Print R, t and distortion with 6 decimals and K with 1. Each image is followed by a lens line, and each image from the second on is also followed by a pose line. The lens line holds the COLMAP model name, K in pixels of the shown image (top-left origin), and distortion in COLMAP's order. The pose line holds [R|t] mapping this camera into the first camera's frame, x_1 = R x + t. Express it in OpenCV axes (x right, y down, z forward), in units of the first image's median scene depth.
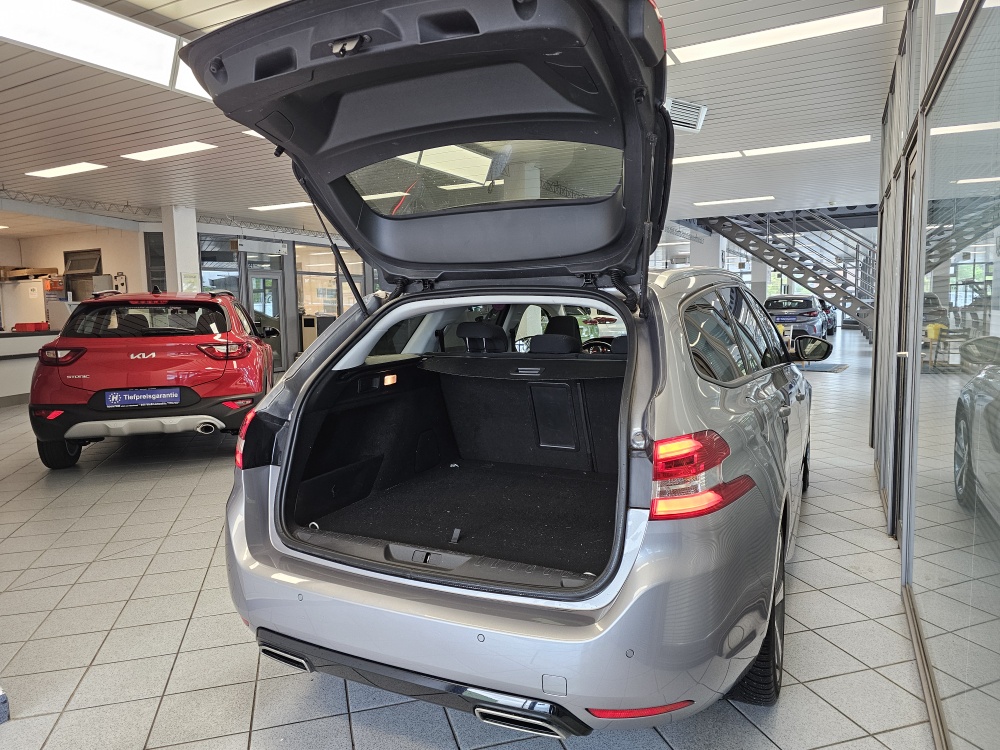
lens RADIAL K [[687.7, 0, 507.5], [0, 687.7, 373.7], [0, 0, 1]] dist [0.067219, -0.055680]
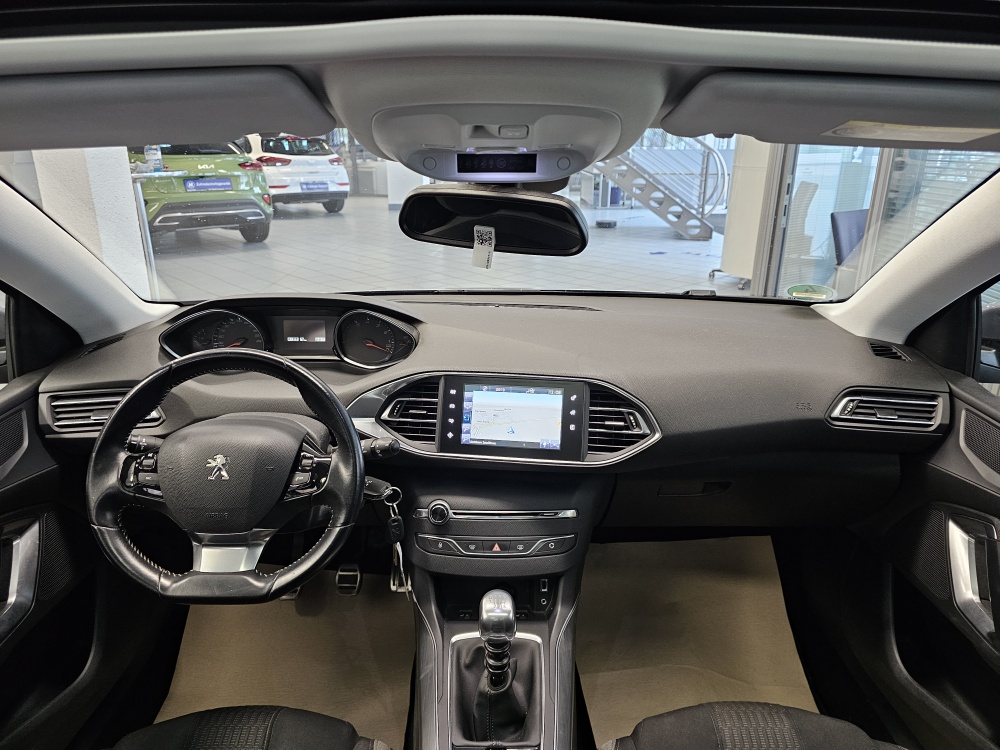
lens RADIAL K [[676.4, 0, 501.3], [0, 676.4, 363.8], [0, 0, 1]] dist [0.046123, -0.056190]
pose [[0.901753, -0.116636, 0.416218, 0.044509], [0.024604, 0.975196, 0.219972, -0.030132], [-0.431551, -0.188120, 0.882256, 0.293455]]
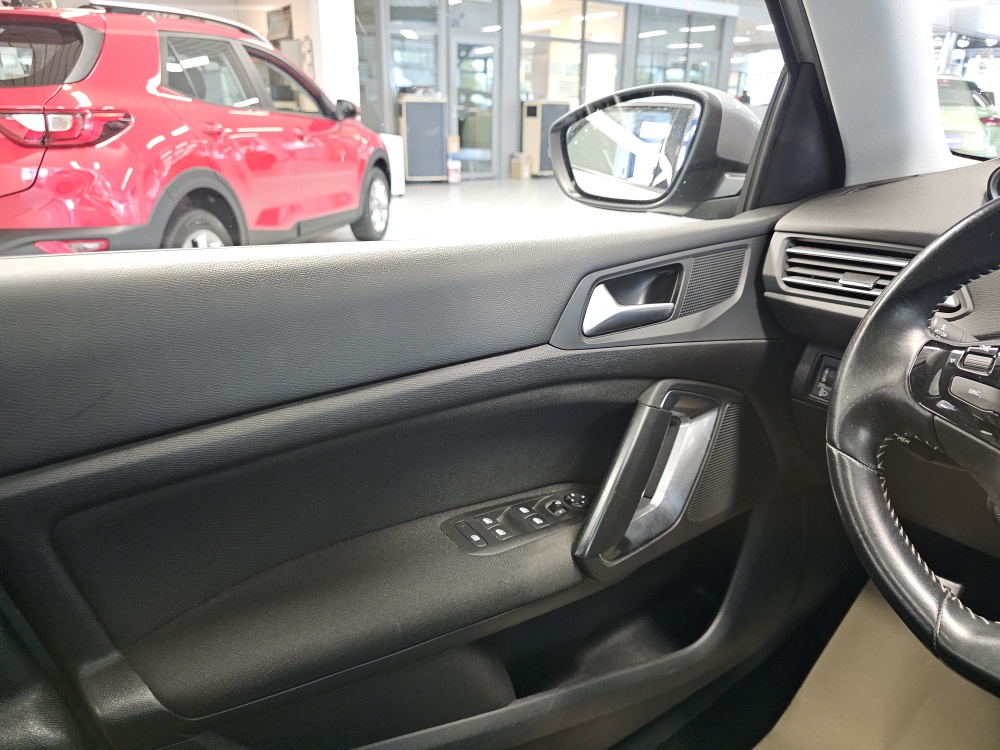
lens RADIAL K [[676.4, 0, 501.3], [0, 676.4, 363.8], [0, 0, 1]] dist [0.046123, -0.056190]
pose [[0.891890, 0.182231, -0.413914, 0.032531], [-0.070089, 0.959864, 0.271567, -0.012159], [0.446789, -0.213197, 0.868865, 0.331465]]
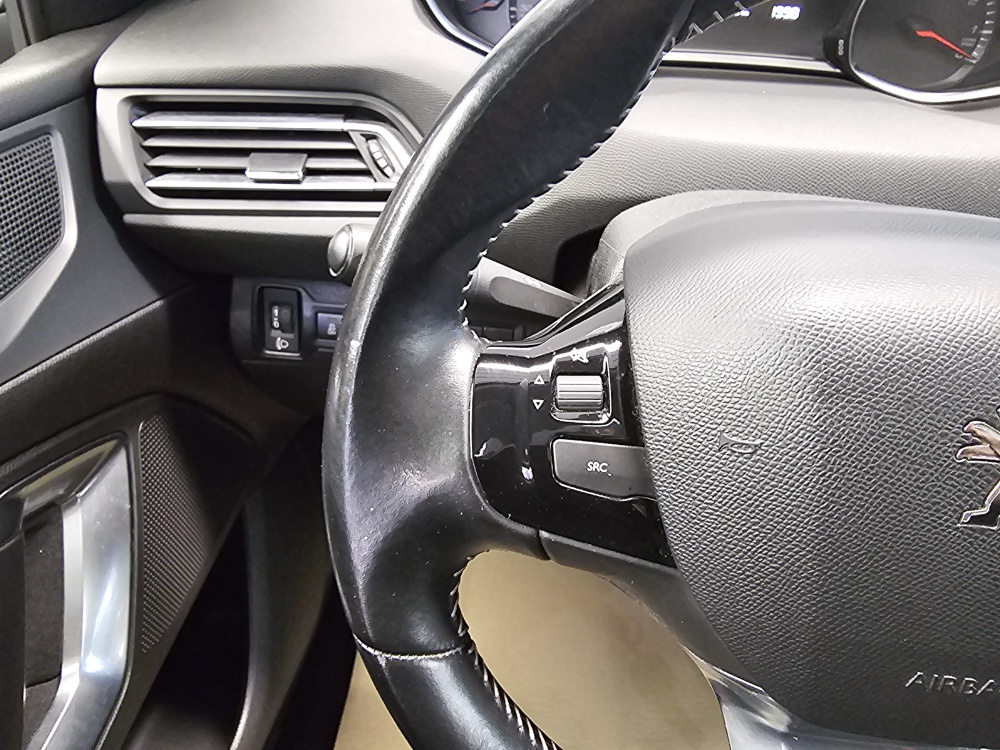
lens RADIAL K [[683.8, 0, 491.5], [0, 683.8, 368.9], [0, 0, 1]] dist [-0.000145, -0.001068]
pose [[0.943811, -0.138741, 0.299954, 0.032813], [-0.025721, 0.874024, 0.485202, -0.013025], [-0.329485, -0.465654, 0.821344, 0.358882]]
